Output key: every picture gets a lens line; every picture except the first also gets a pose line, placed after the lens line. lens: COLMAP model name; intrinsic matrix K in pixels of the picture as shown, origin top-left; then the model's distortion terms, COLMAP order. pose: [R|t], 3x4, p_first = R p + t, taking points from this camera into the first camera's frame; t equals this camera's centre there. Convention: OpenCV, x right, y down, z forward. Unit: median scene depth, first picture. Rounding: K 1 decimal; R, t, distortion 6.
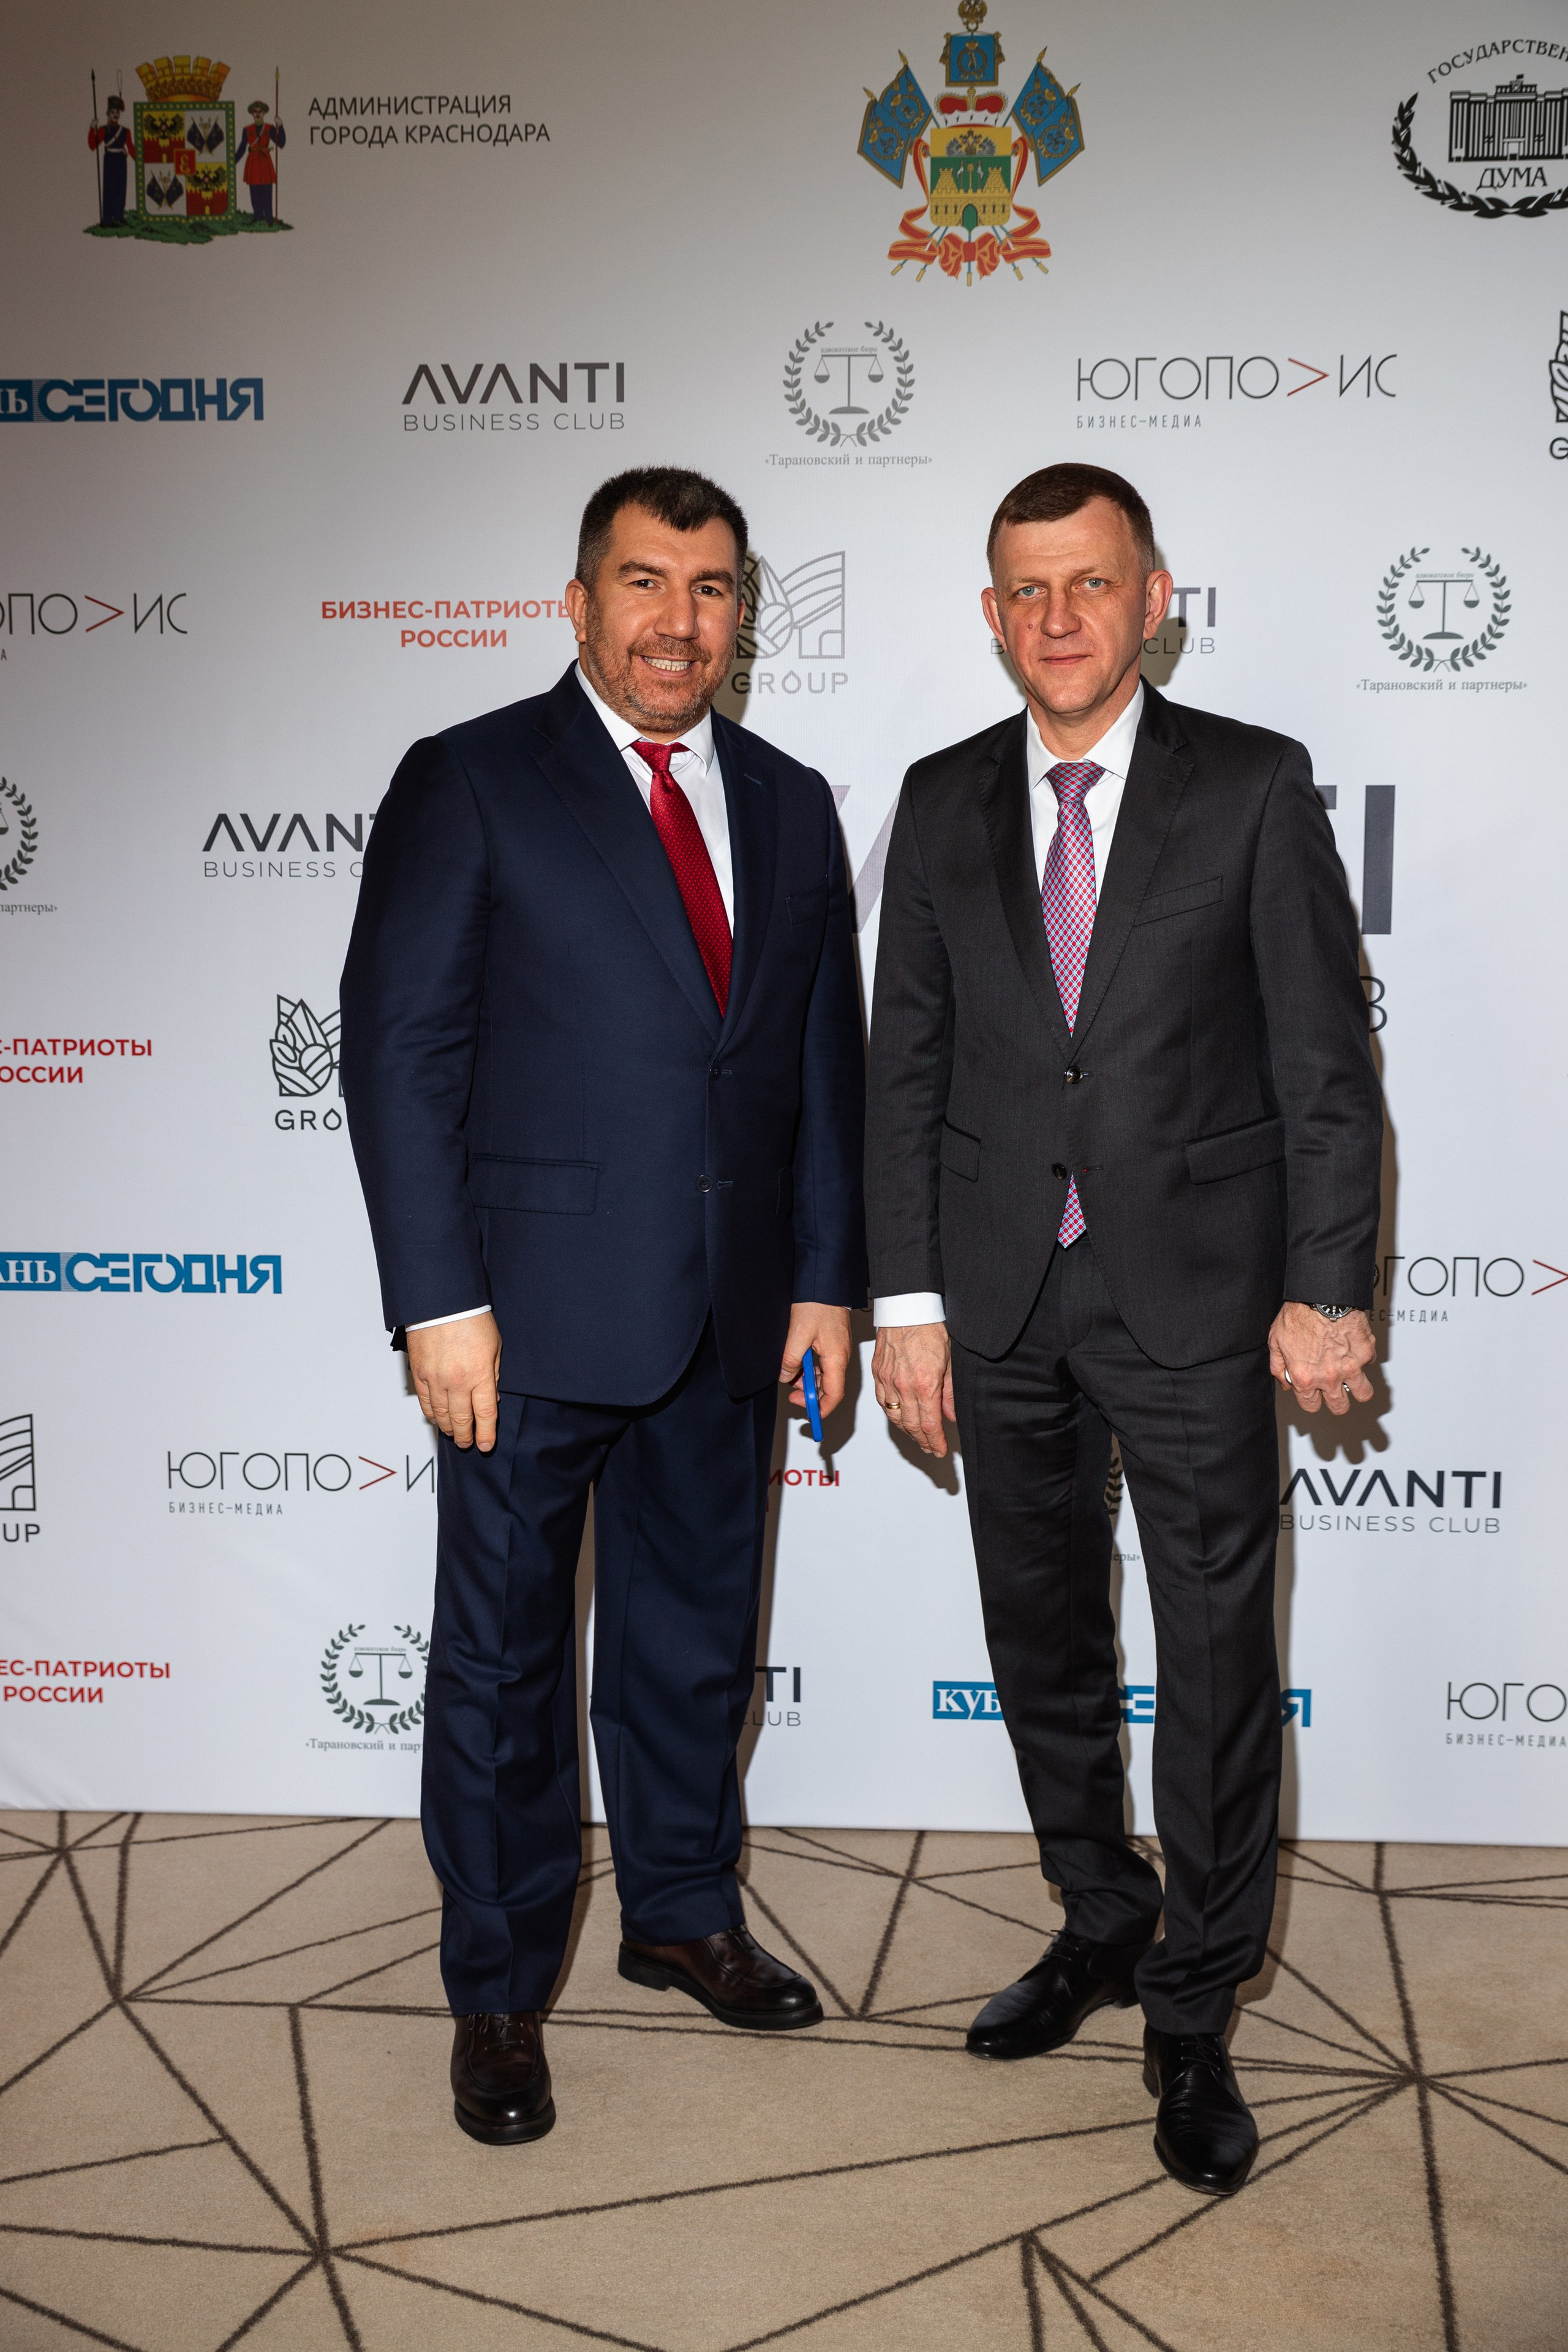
lens RADIAL K [[2476.1, 0, 746.8], [0, 2476.1, 1107.2], [0, 0, 1]] dist [-0.023205, 0.138255]
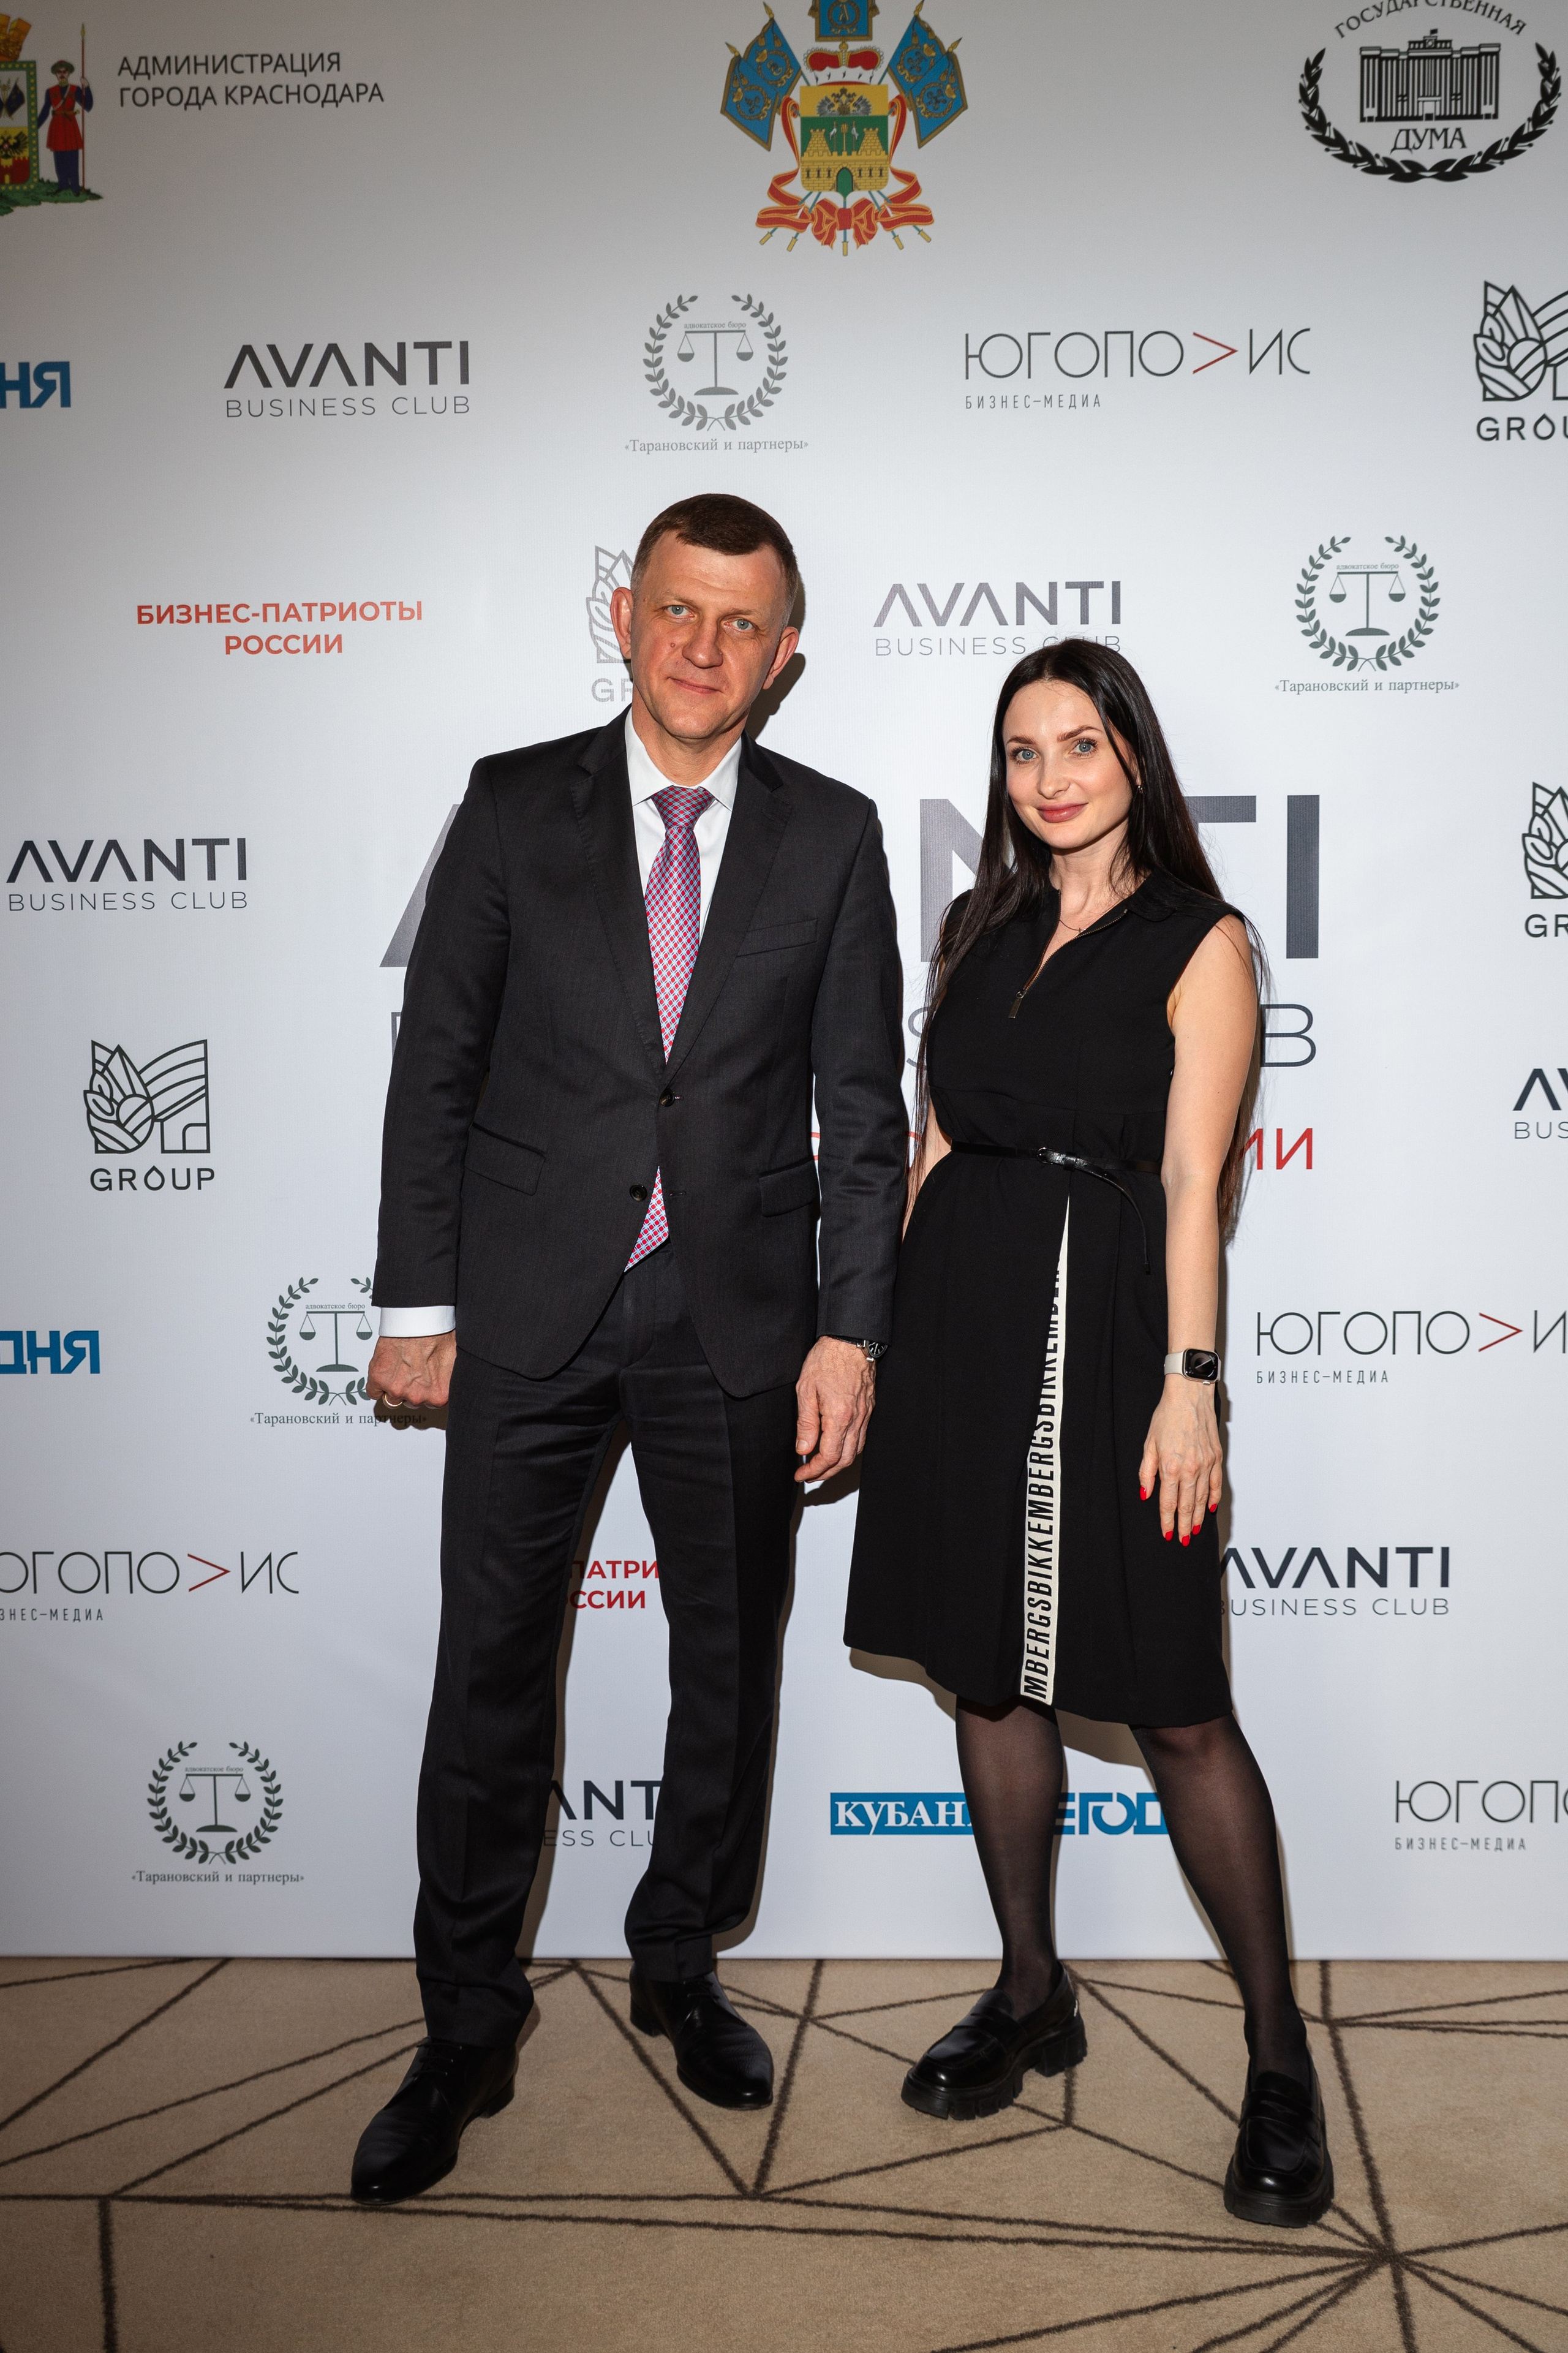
lens RADIAL K [[2436.2, 0, 712.1], [0, 2436.2, 1079.6], [0, 0, 1]] dist [-0.044068, 0.118653]
pose [[0.999440, -0.013163, 0.030758, 0.009086], [0.014280, 0.999235, -0.036396, 0.004302], [-0.030256, 0.036814, 0.998864, 0.115240]]
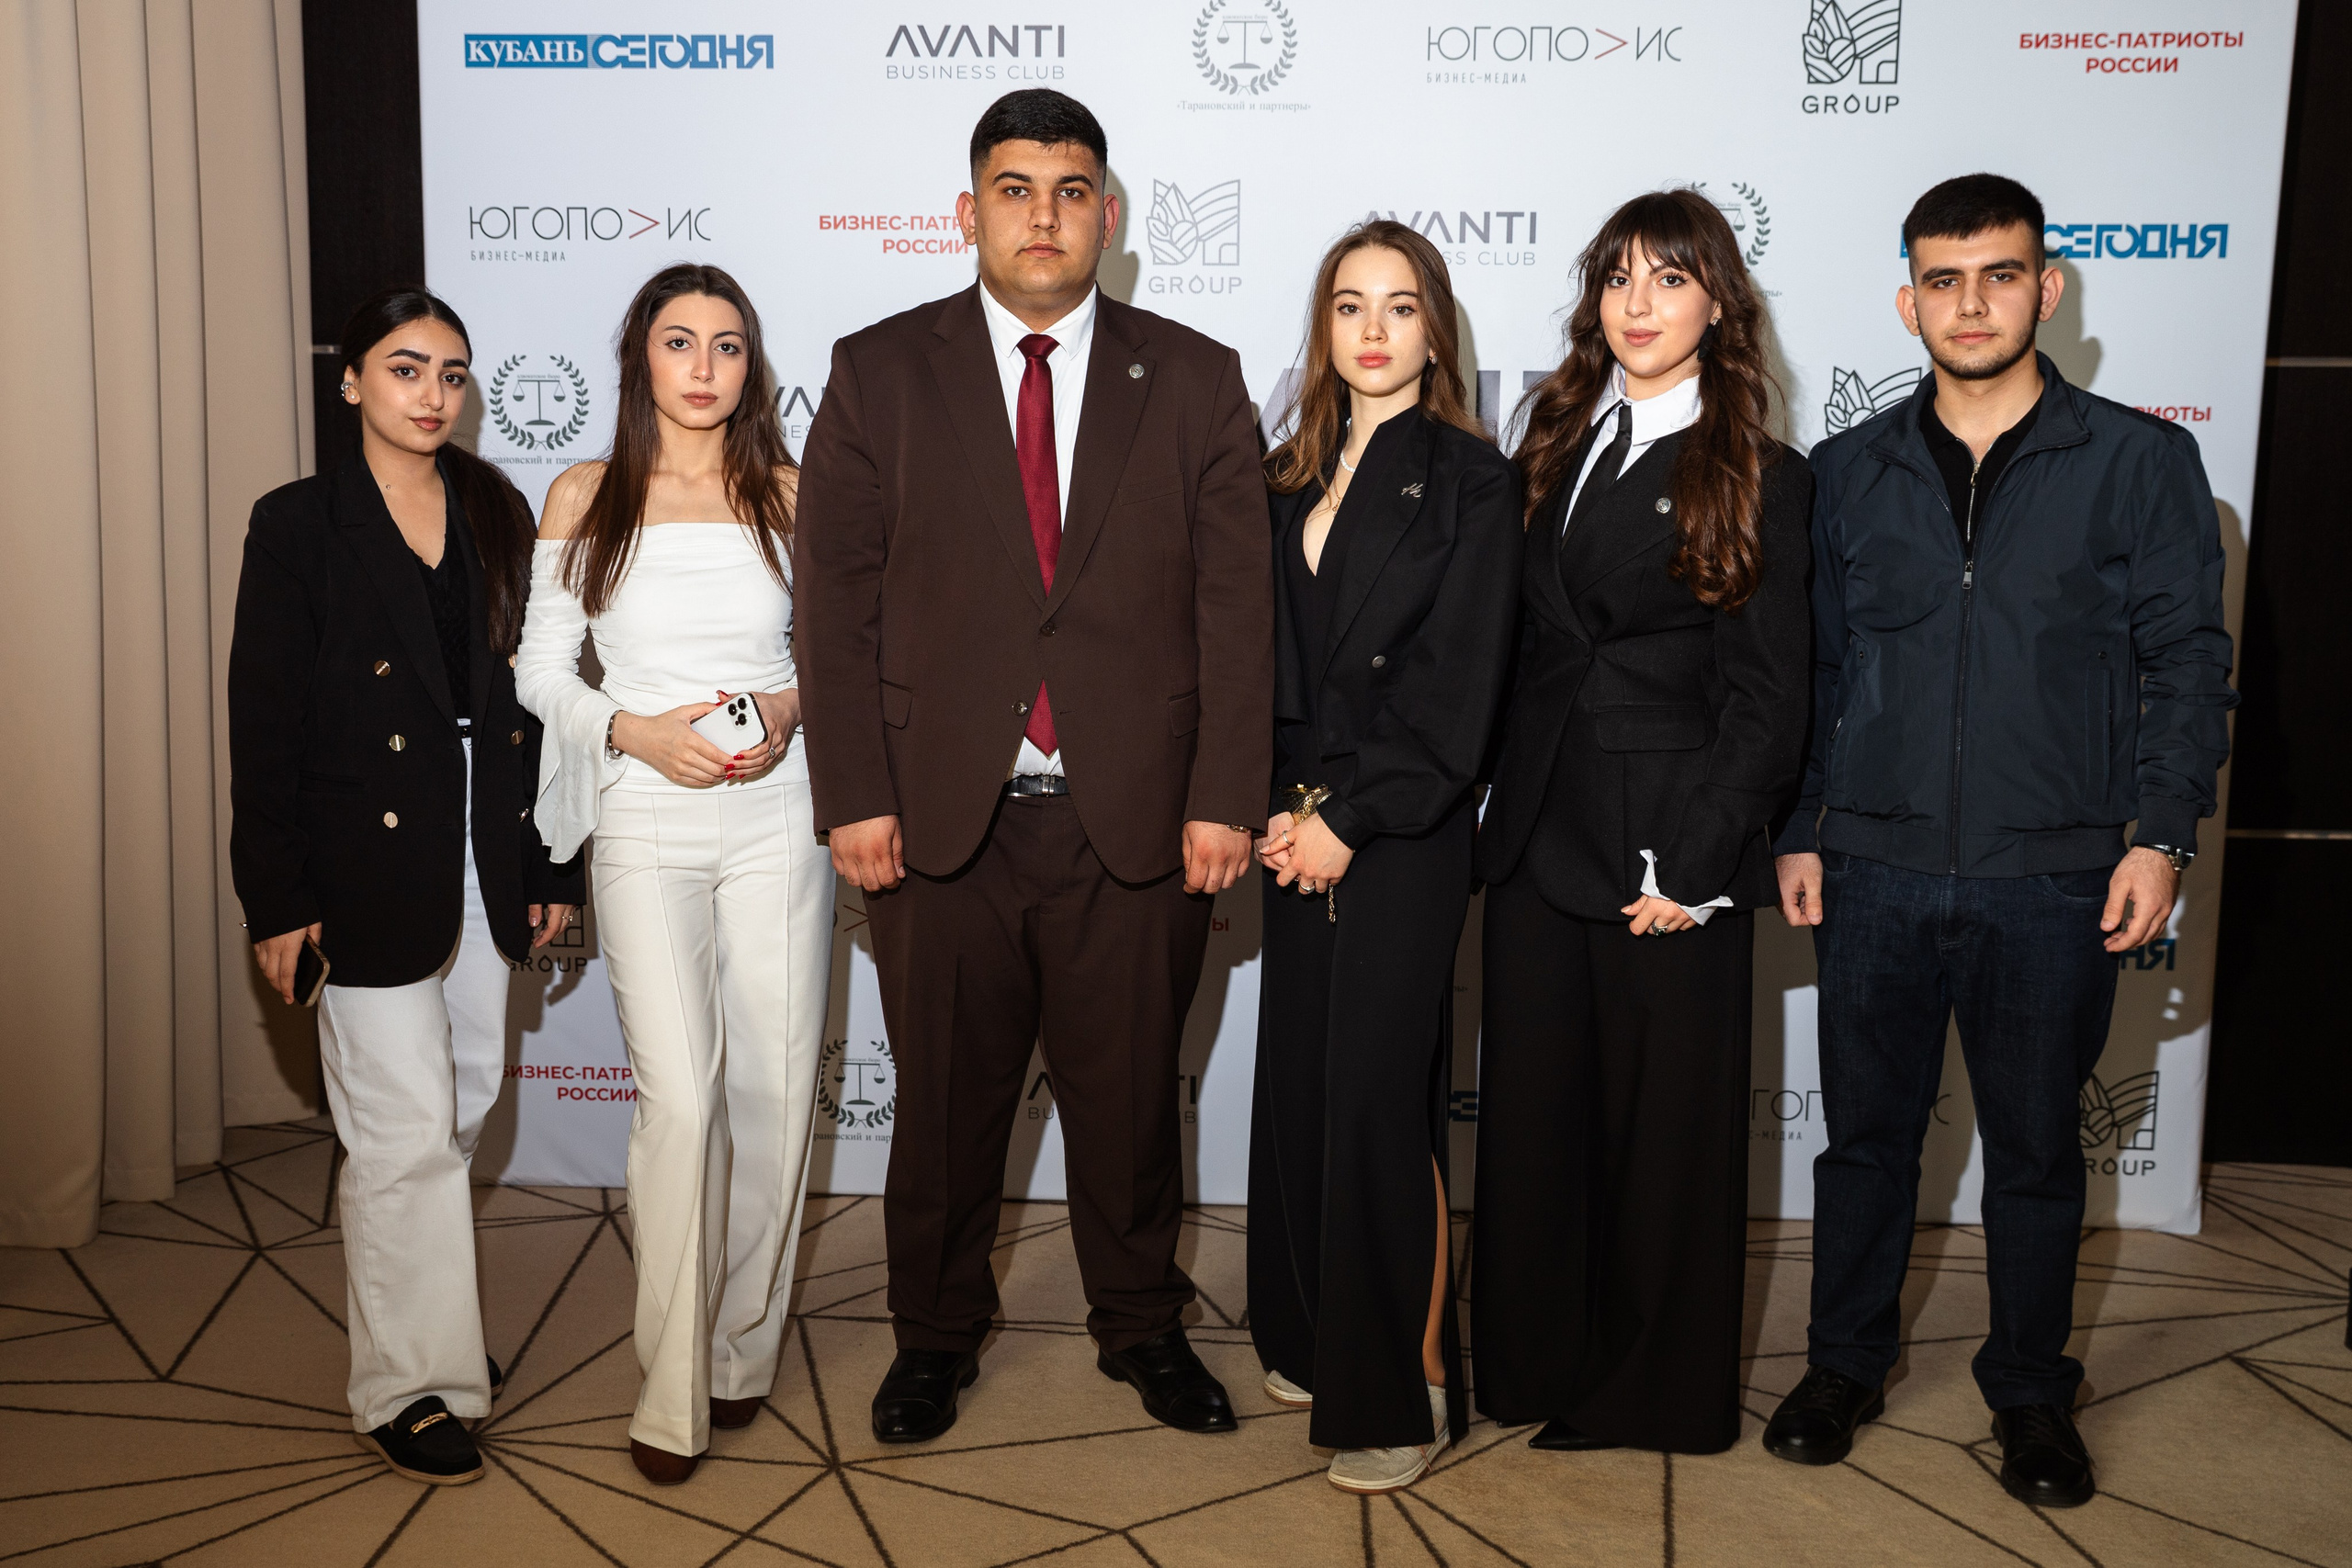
lens RADIAL K [[2312.1, 0, 1166.0], [0, 2312.1, 759.7], [0, 0, 1]] dist [-0.033172, 0.100603]
pose [[0.999935, 0.008625, 0.007434, -0.003857], [-0.008889, 0.999302, 0.036286, 0.025931], [-0.007116, -0.036350, 0.999314, -0.174713]]
